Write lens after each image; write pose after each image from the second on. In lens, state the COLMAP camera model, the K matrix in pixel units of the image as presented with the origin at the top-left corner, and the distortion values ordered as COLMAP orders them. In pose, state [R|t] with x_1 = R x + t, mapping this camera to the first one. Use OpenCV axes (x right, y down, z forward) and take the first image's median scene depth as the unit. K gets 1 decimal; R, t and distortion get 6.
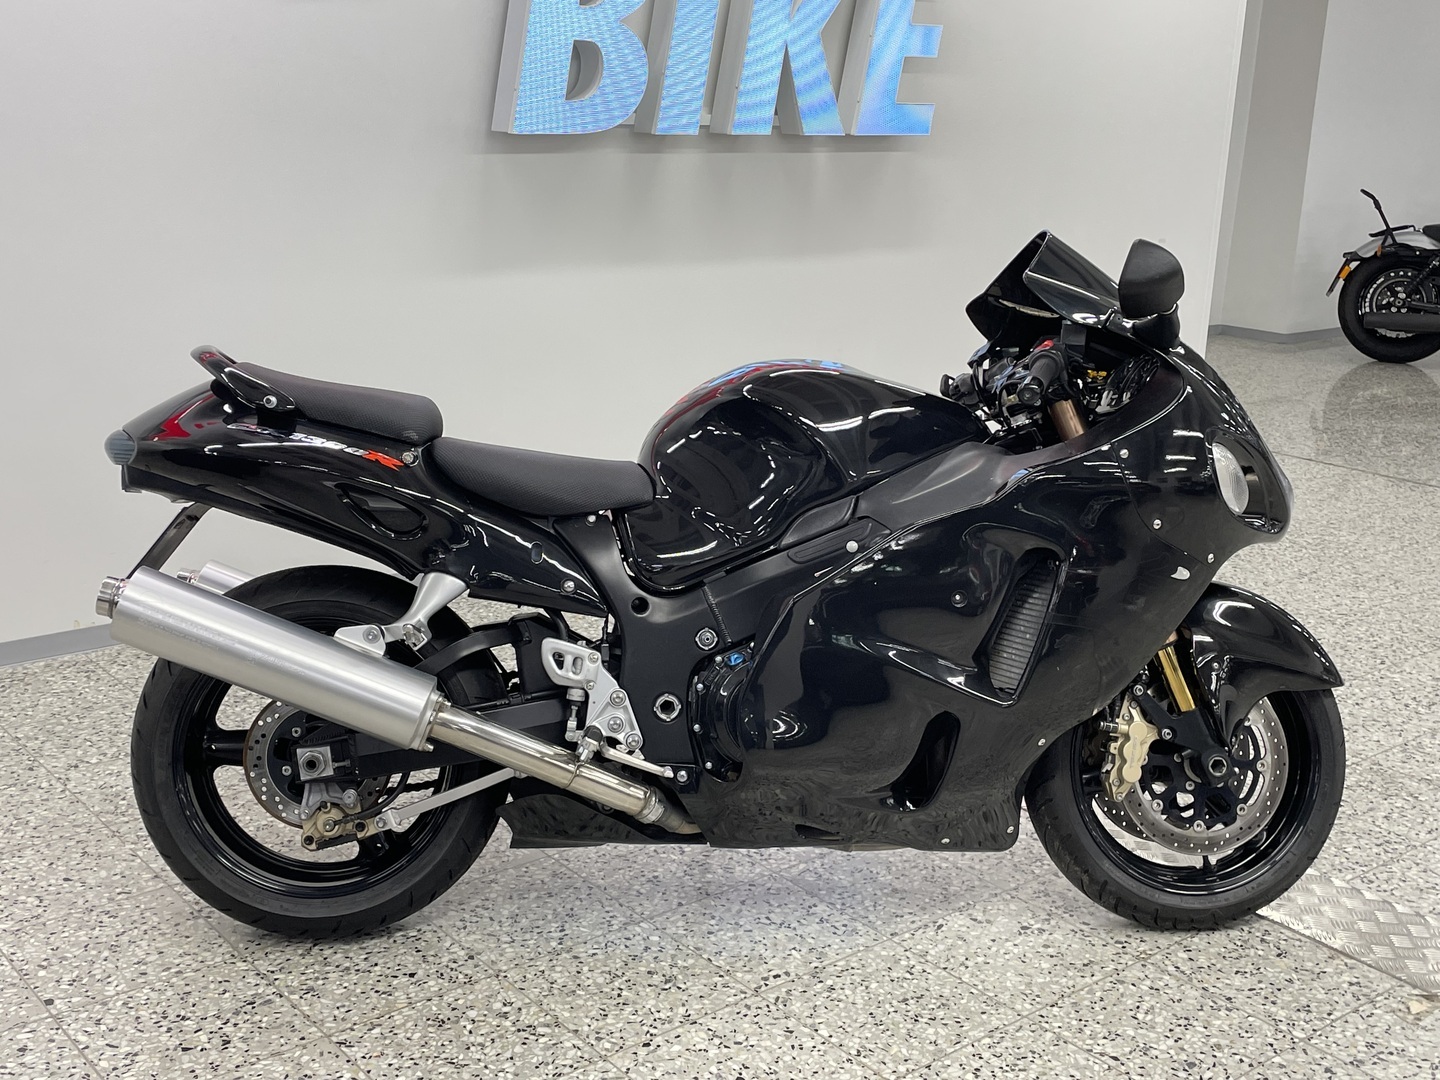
lens RADIAL K [[1670.7, 0, 730.7], [0, 1670.7, 541.2], [0, 0, 1]] dist [0.047954, 0.000000]
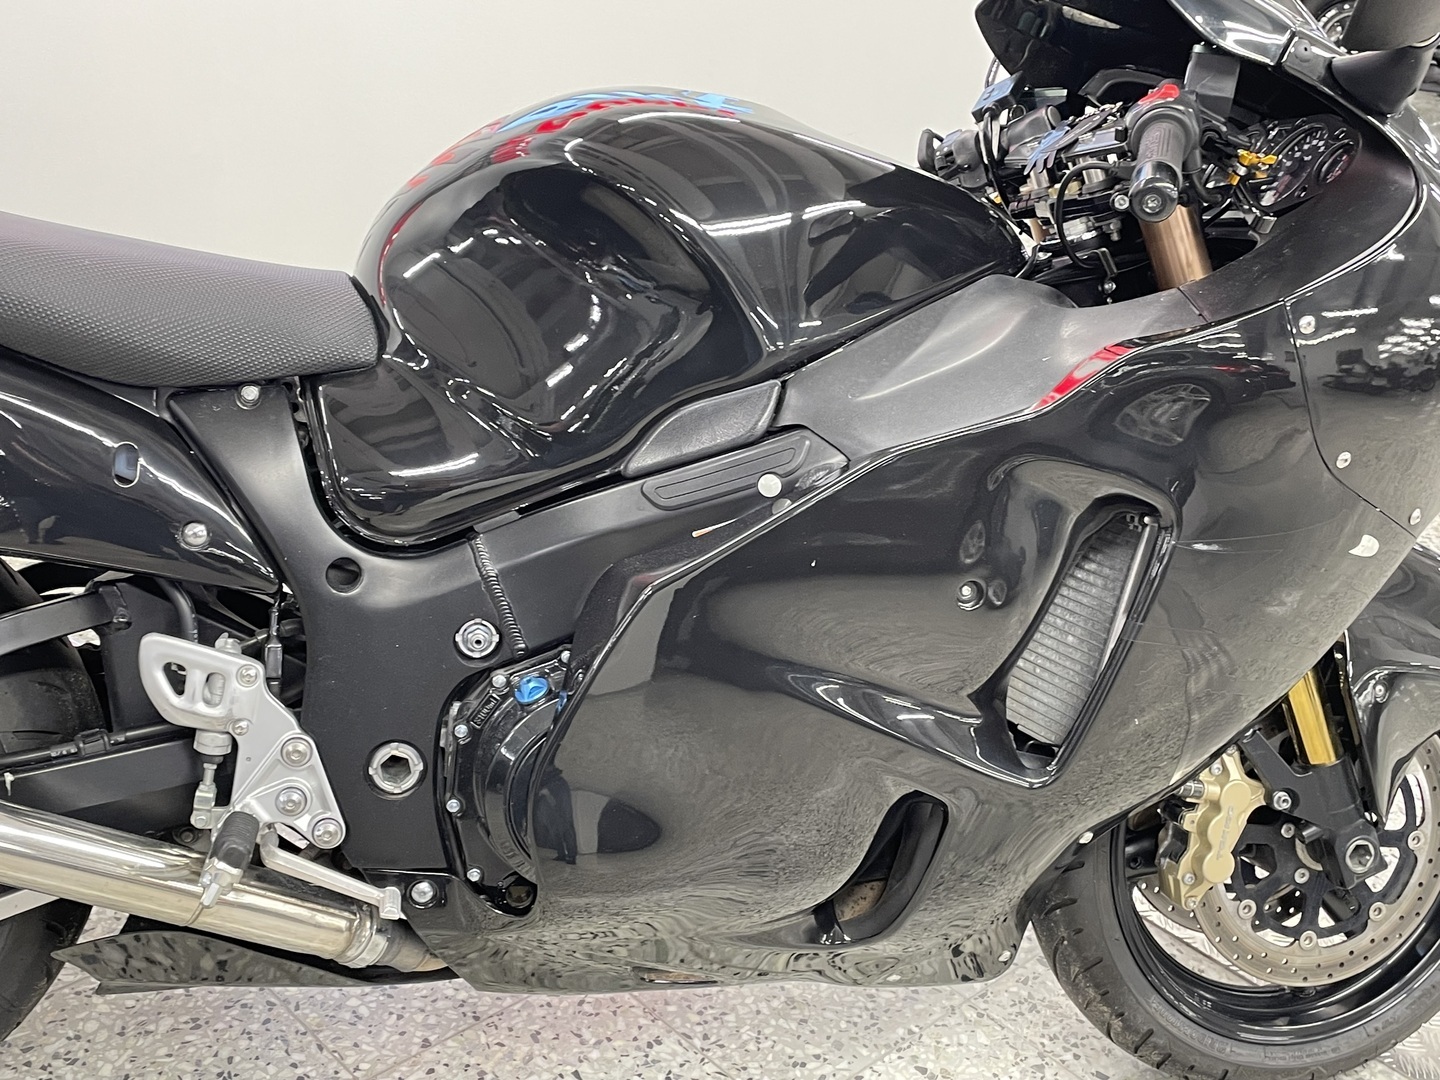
lens RADIAL K [[1670.7, 0, 743.2], [0, 1670.7, 552.9], [0, 0, 1]] dist [0.047954, 0.000000]
pose [[0.993081, 0.032611, 0.112815, 0.008262], [-0.051932, 0.983582, 0.172825, -0.061057], [-0.105327, -0.177488, 0.978470, 0.483693]]
